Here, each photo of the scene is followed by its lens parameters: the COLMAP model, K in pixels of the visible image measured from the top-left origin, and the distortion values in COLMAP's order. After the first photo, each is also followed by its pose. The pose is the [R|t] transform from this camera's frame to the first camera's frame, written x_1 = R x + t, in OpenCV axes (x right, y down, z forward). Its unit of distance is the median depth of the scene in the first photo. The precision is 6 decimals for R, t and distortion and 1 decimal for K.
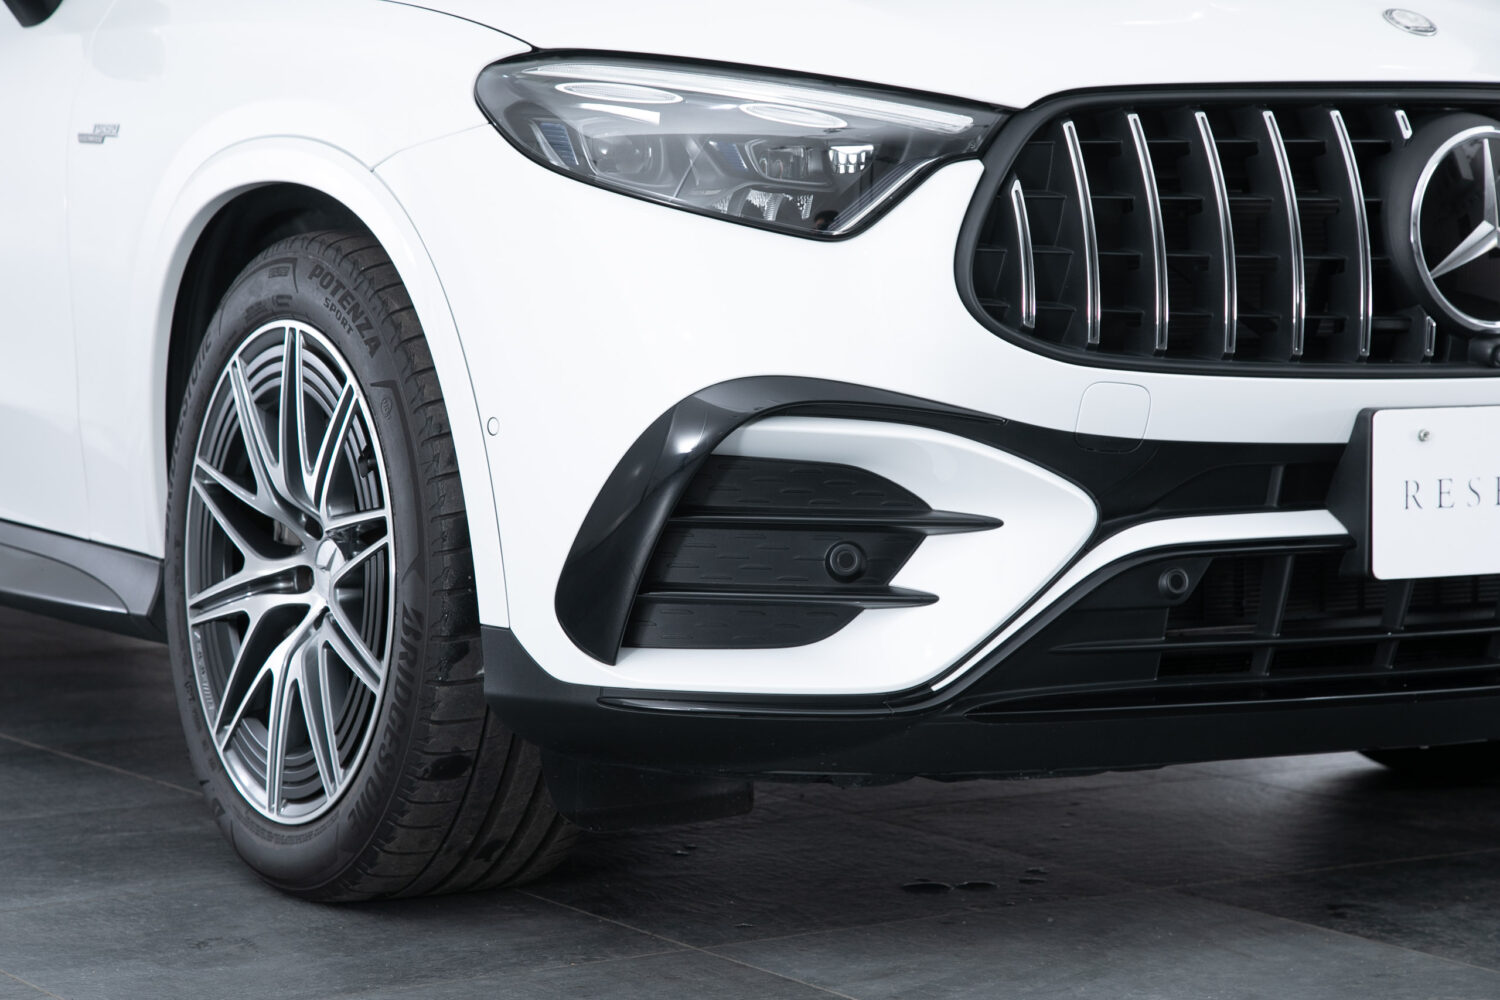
lens RADIAL K [[3371.5, 0, 750.0], [0, 3371.5, 500.0], [0, 0, 1]] dist [0.353066, -0.233466]
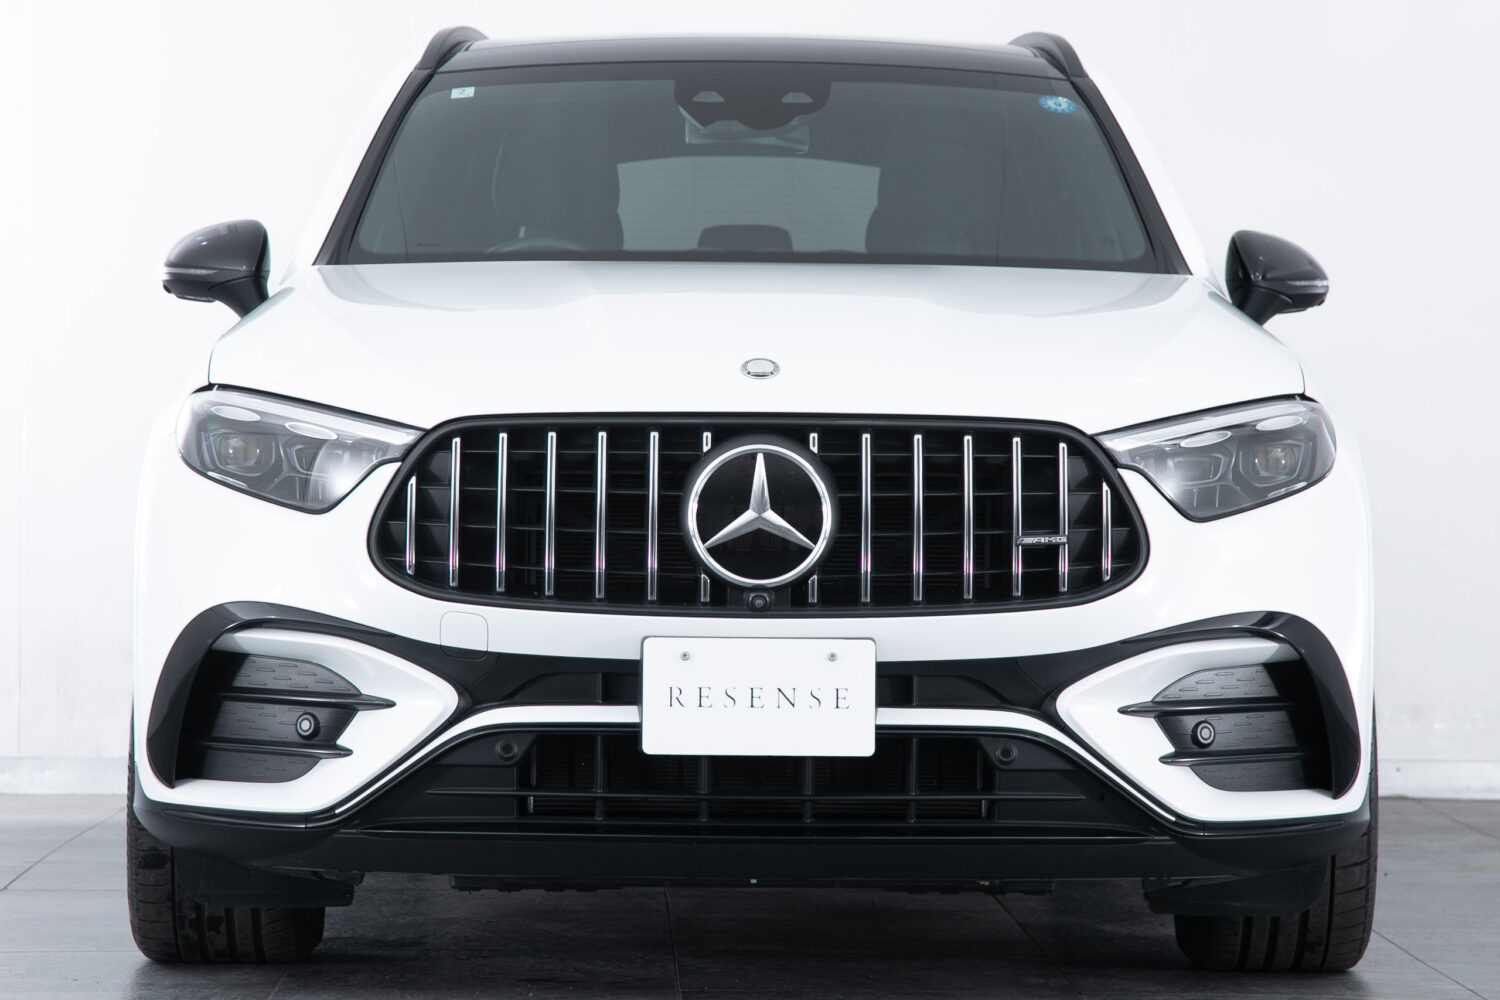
lens RADIAL K [[4999.9, 0, 750.0], [0, 4999.9, 500.0], [0, 0, 1]] dist [0.628311, 0.496413]
pose [[0.864836, 0.016188, -0.501793, 1.300206], [-0.045071, 0.997948, -0.045486, 0.010418], [0.500027, 0.061955, 0.863791, -0.833882]]
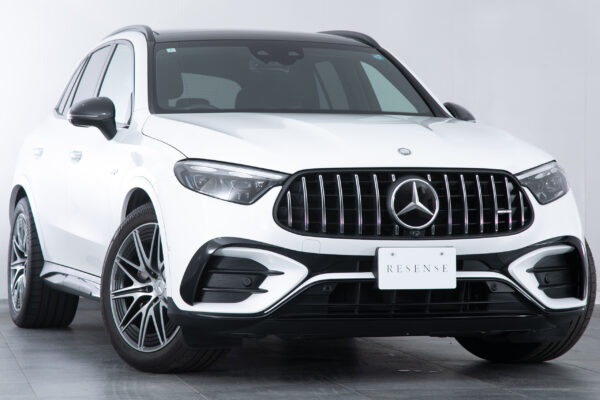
lens RADIAL K [[1880.8, 0, 300.0], [0, 1880.8, 200.0], [0, 0, 1]] dist [0.603739, 0.254320]
pose [[0.973146, 0.007697, -0.230060, 0.612794], [-0.020925, 0.998261, -0.055117, 0.043143], [0.229235, 0.058451, 0.971615, -1.224828]]
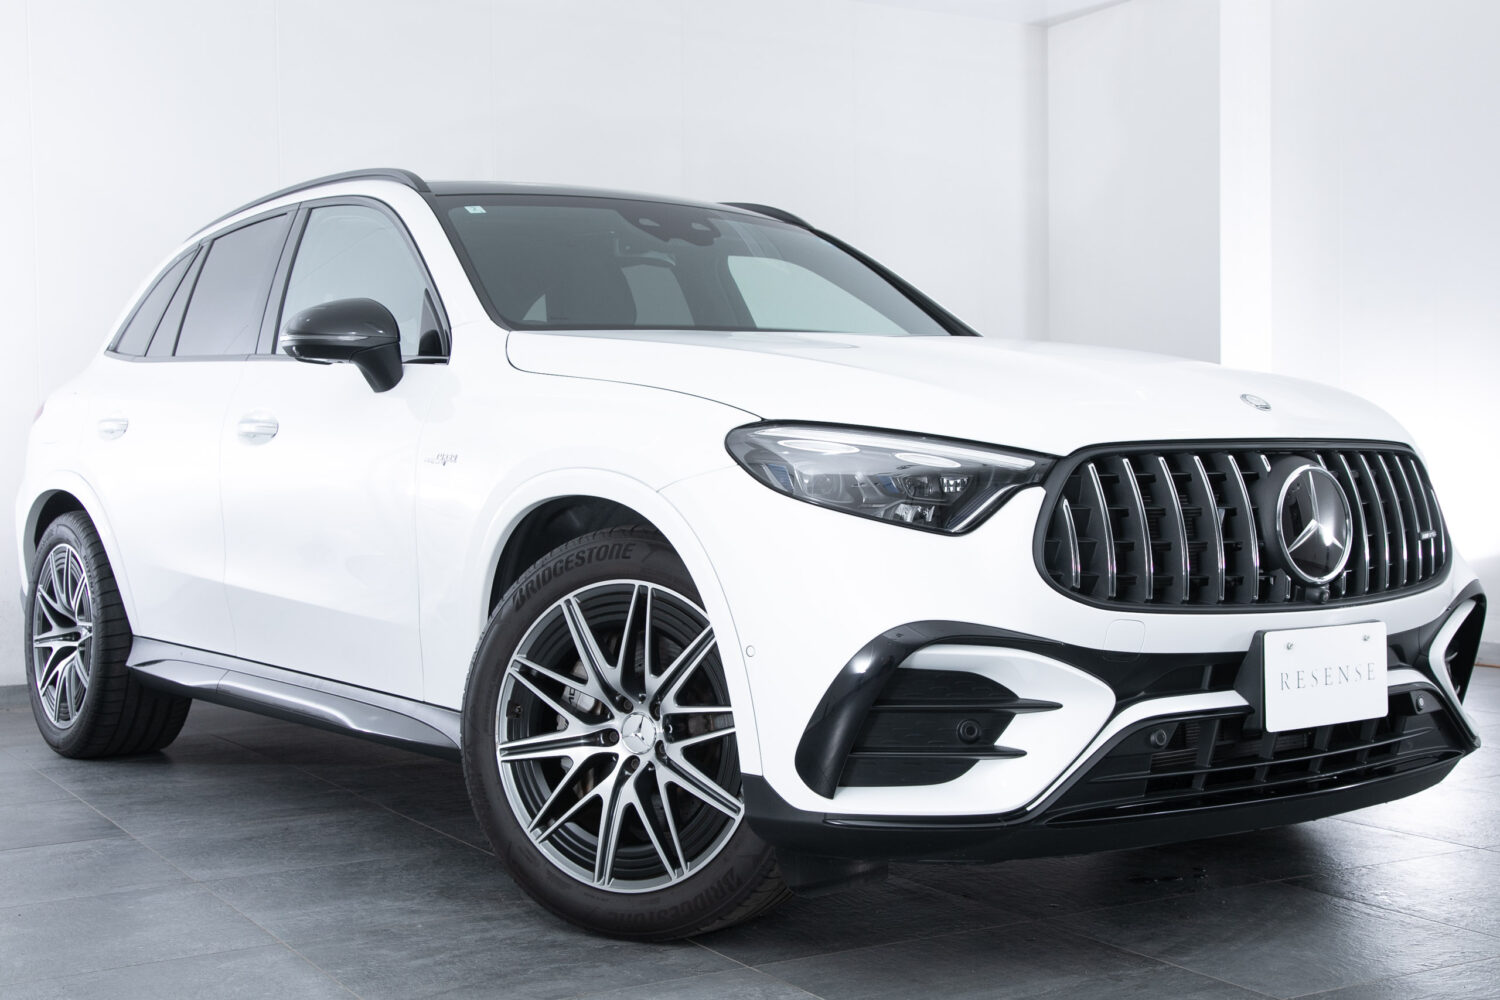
lens RADIAL K [[1868.3, 0, 750.0], [0, 1868.3, 500.0], [0, 0, 1]] dist [0.020203, 0.029478]
pose [[0.994741, -0.008673, 0.102054, -0.166174], [0.013988, 0.998576, -0.051475, -0.047816], [-0.101462, 0.052632, 0.993446, 0.099631]]
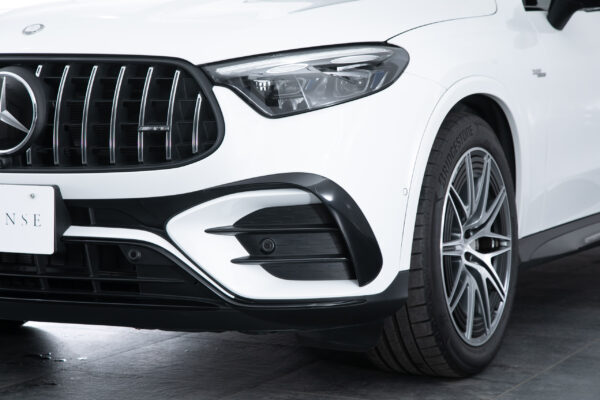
lens RADIAL K [[1348.6, 0, 300.0], [0, 1348.6, 200.0], [0, 0, 1]] dist [0.353066, -0.233466]
pose [[0.535950, 0.059456, -0.842154, 1.205351], [-0.061255, 0.997627, 0.031450, -0.062267], [0.842025, 0.034731, 0.538320, 0.669109]]
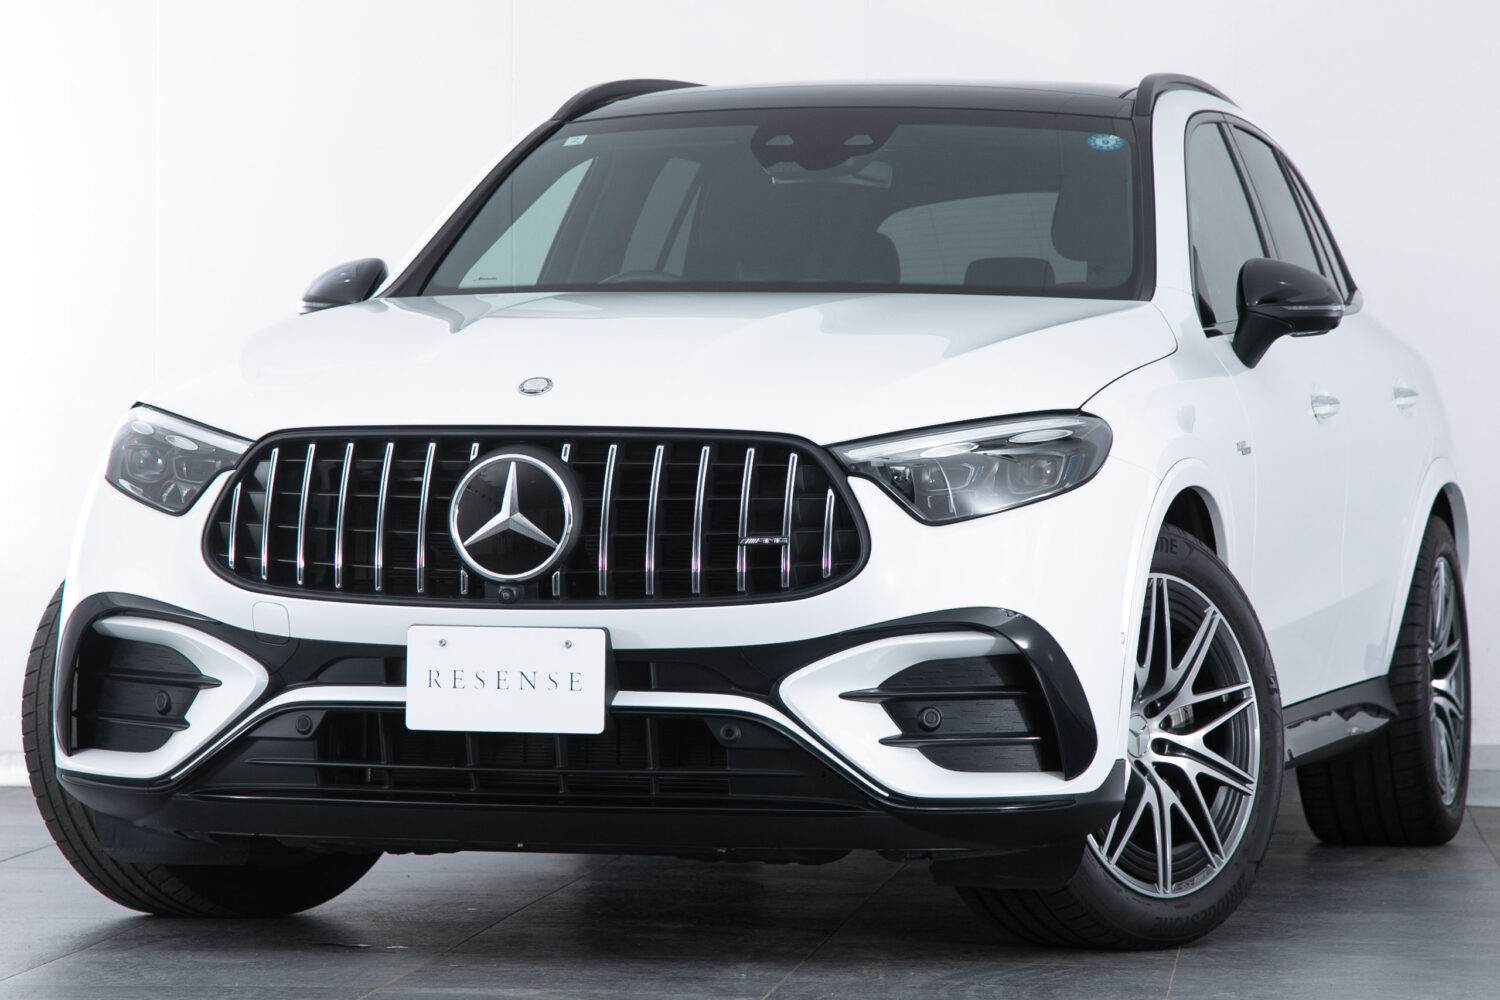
lens RADIAL K [[4999.9, 0, 750.0], [0, 4999.9, 500.0], [0, 0, 1]] dist [0.628311, 0.496413]
pose [[0.693557, 0.013807, -0.720269, 2.040777], [-0.059599, 0.997489, -0.038268, -0.004035], [0.717932, 0.069469, 0.692638, -0.559264]]
